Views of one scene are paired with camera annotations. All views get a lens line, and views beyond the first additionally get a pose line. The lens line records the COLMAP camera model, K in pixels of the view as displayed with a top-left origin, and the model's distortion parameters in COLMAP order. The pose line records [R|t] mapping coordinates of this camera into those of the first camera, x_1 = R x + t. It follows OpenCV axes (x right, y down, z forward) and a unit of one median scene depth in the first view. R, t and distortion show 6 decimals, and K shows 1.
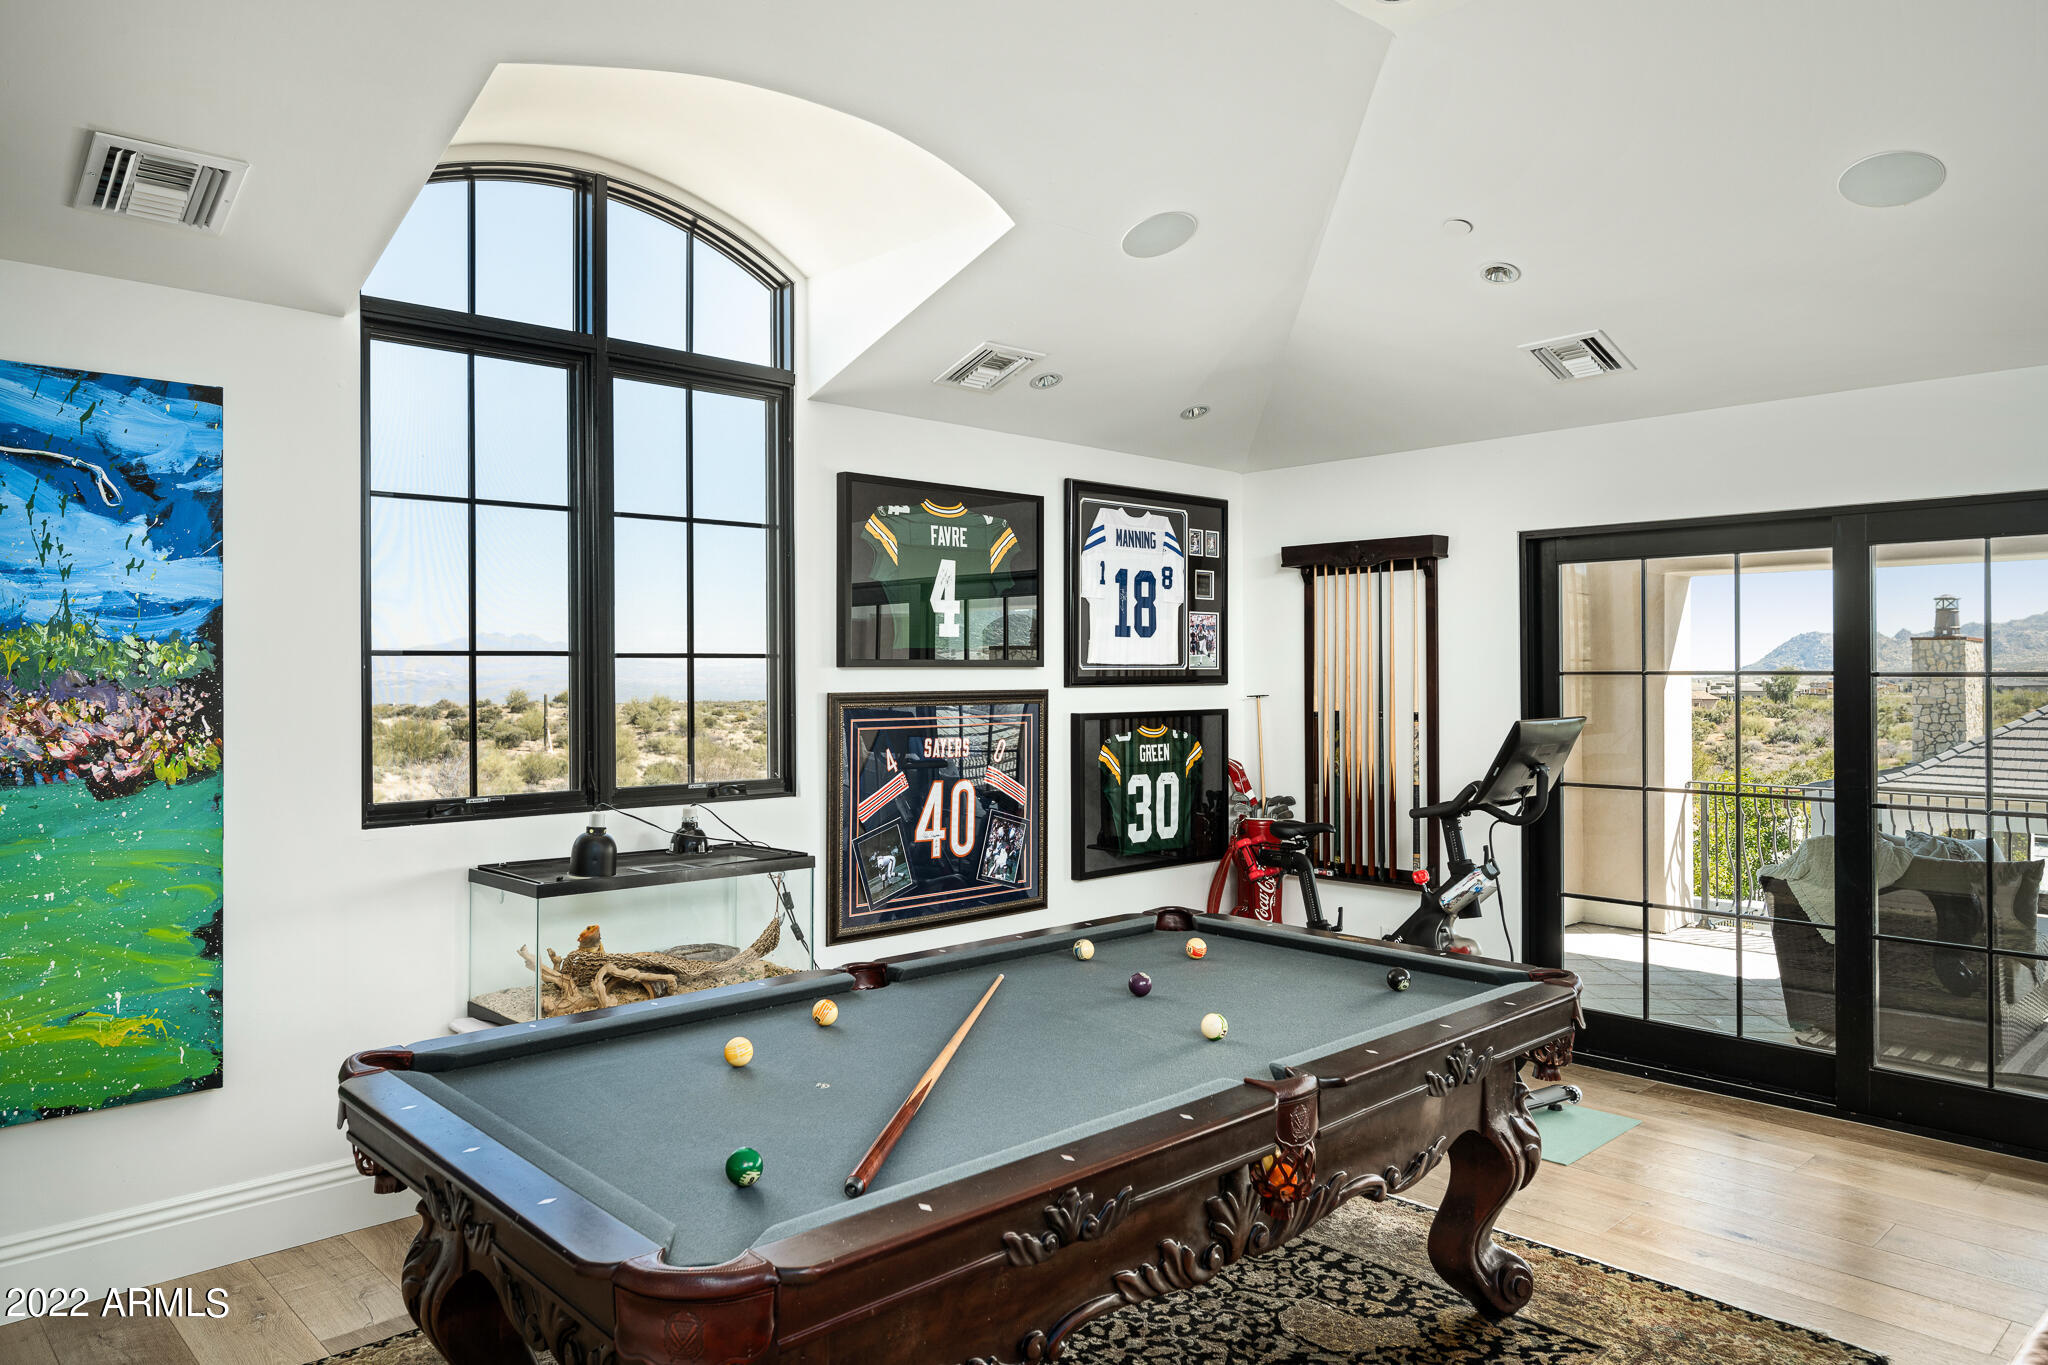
lens RADIAL K [[1374.5, 0, 1030.6], [0, 1374.5, 665.4], [0, 0, 1]] dist [-0.004615, 0.002109]
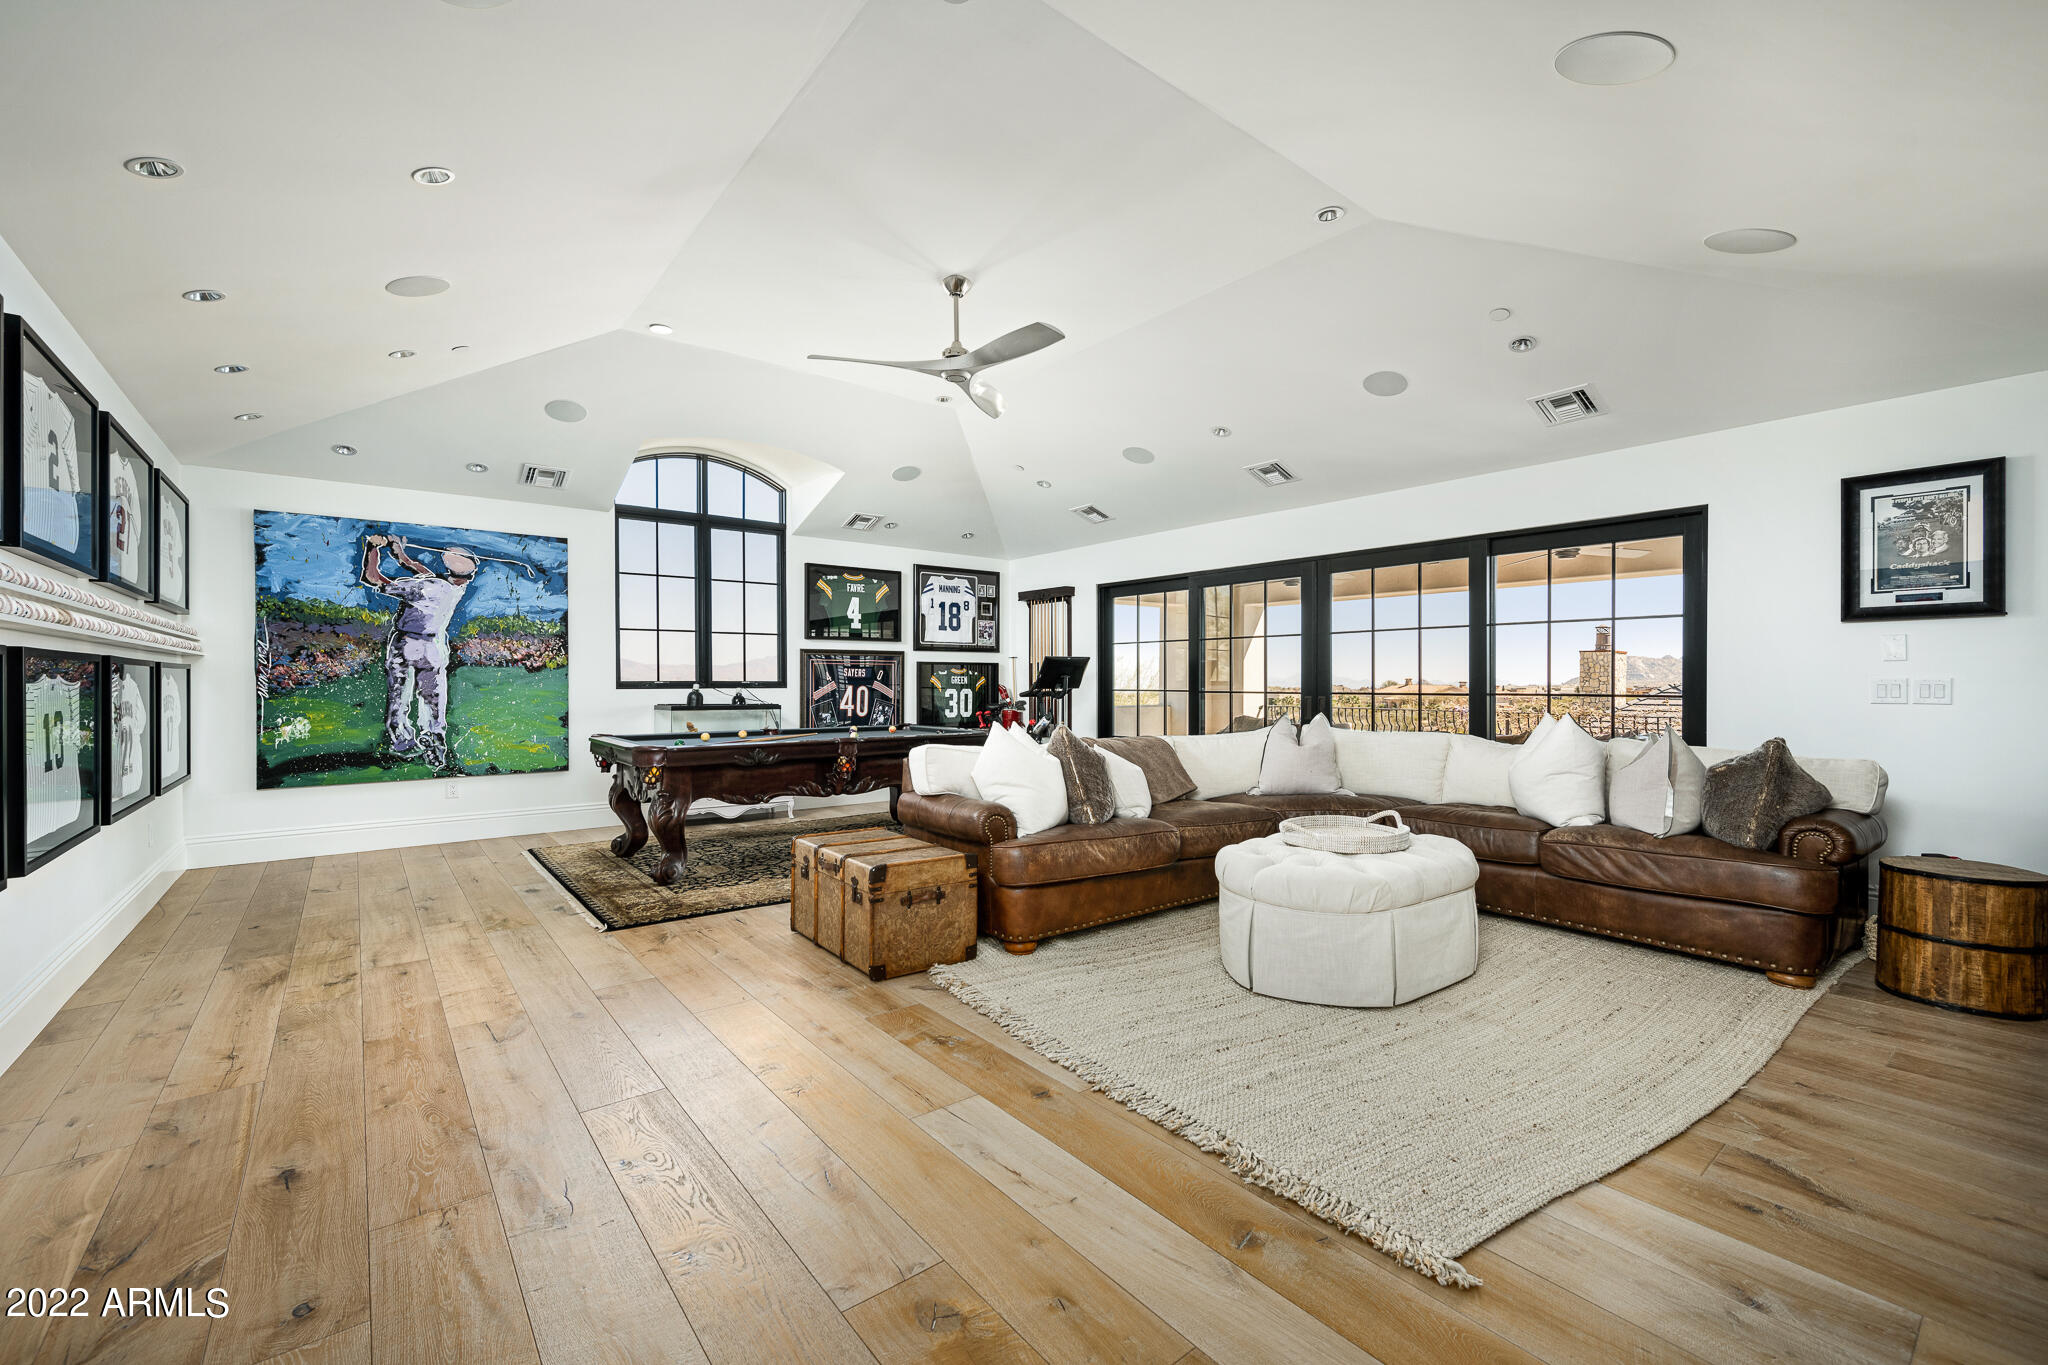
lens RADIAL K [[872.5, 0, 1033.2], [0, 872.5, 688.2], [0, 0, 1]] dist [0.002118, 0.000138]
pose [[0.996424, -0.000019, -0.084494, 0.424497], [0.000912, 0.999944, 0.010525, 0.076903], [0.084489, -0.010565, 0.996368, -0.592157]]
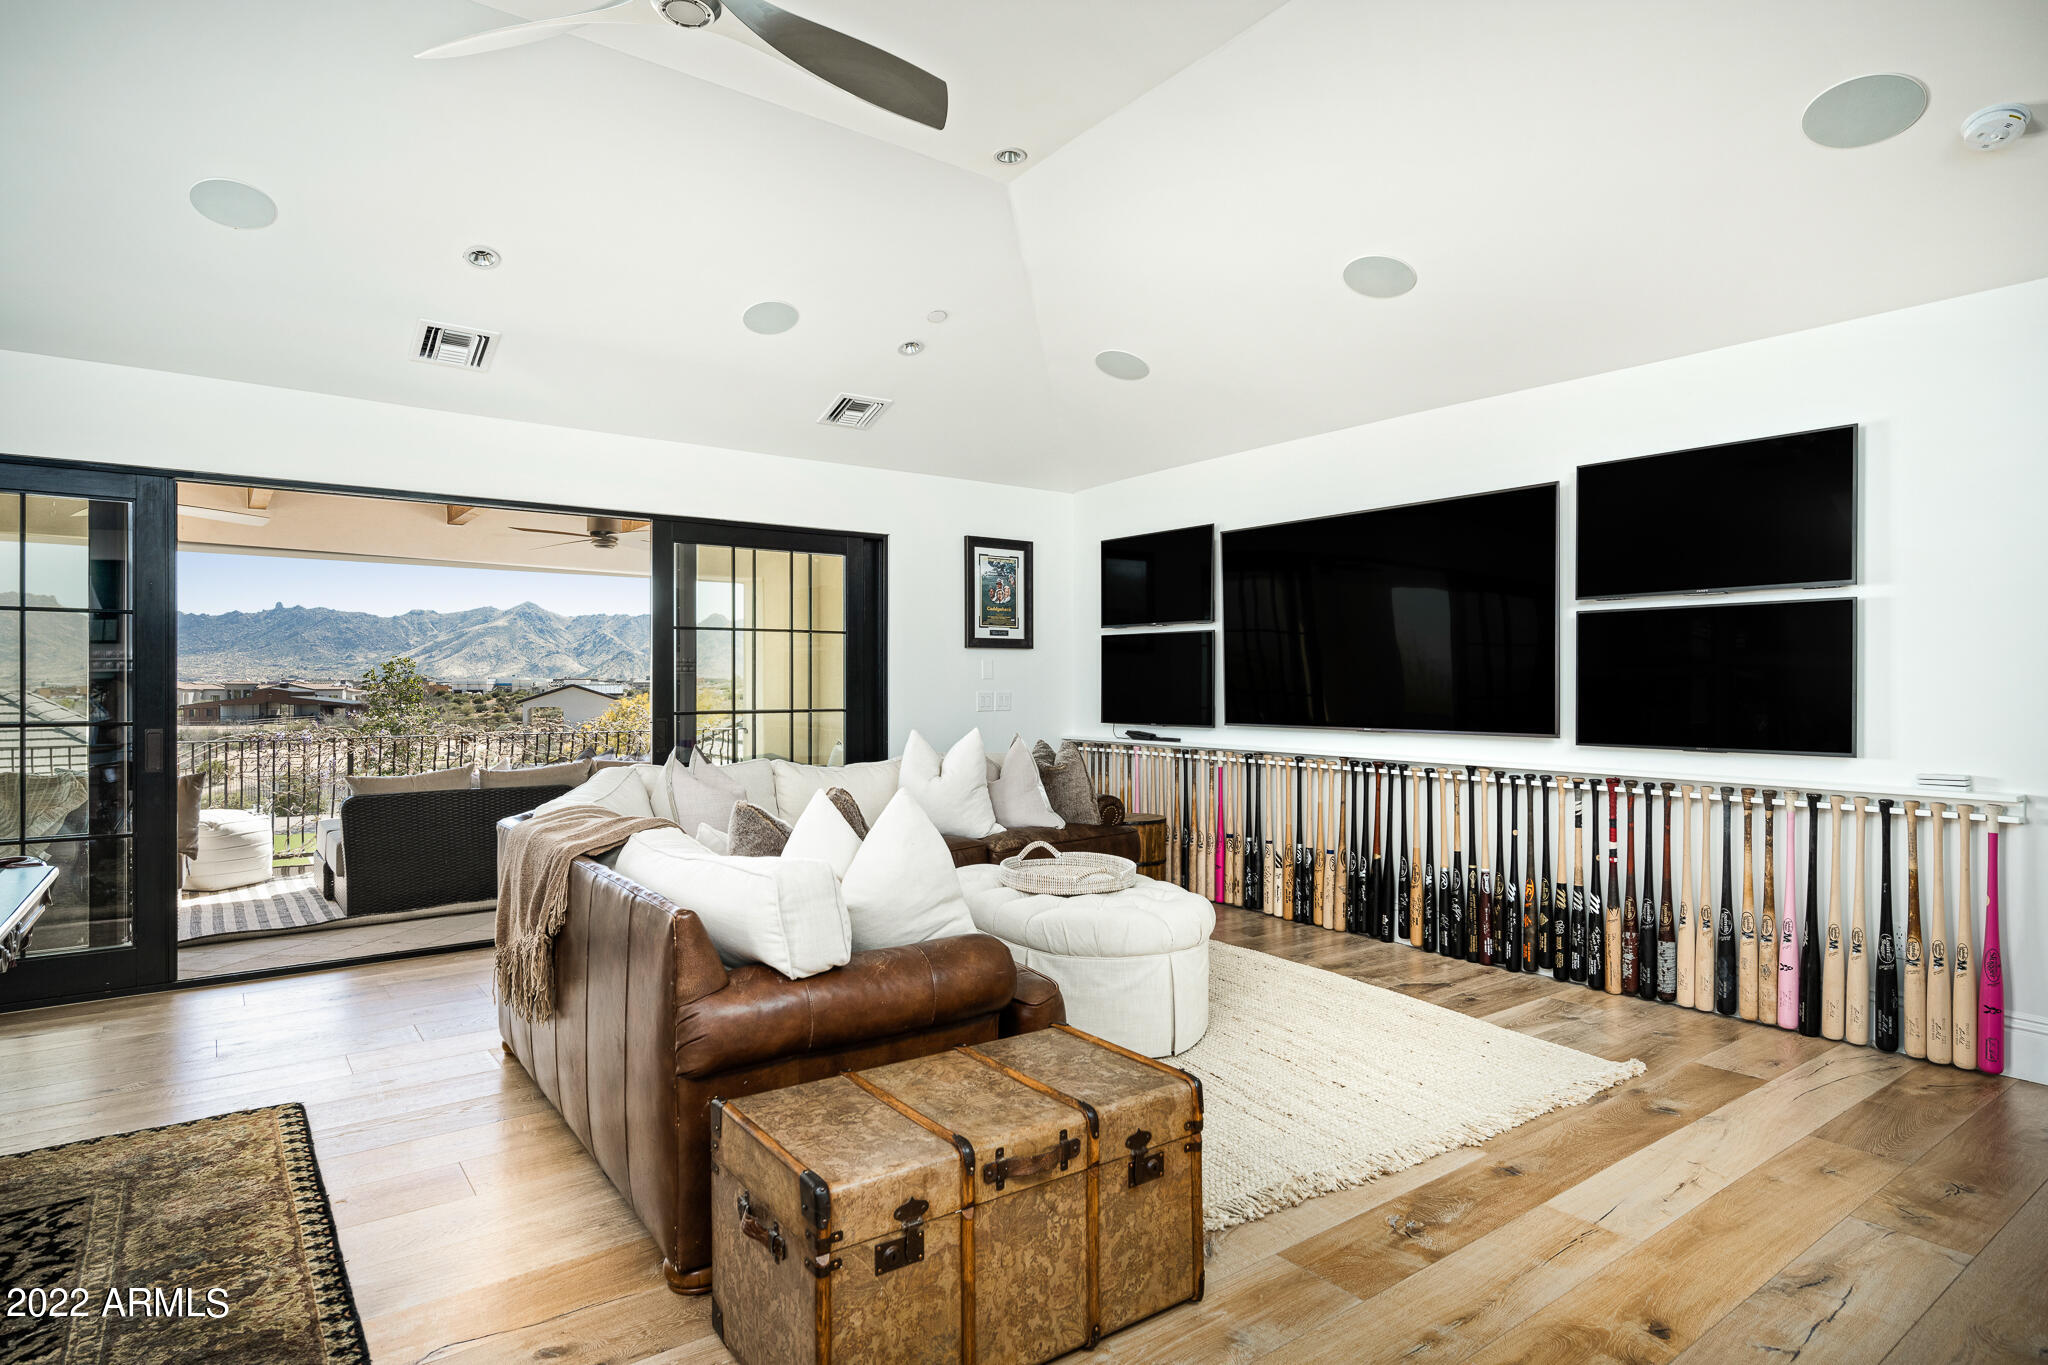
lens RADIAL K [[1105.6, 0, 1030.0], [0, 1105.6, 687.6], [0, 0, 1]] dist [0.001617, 0.002165]
pose [[0.101893, -0.006074, 0.994777, -1.663466], [-0.000615, 0.999981, 0.006168, 0.030040], [-0.994795, -0.001241, 0.101888, 1.685800]]
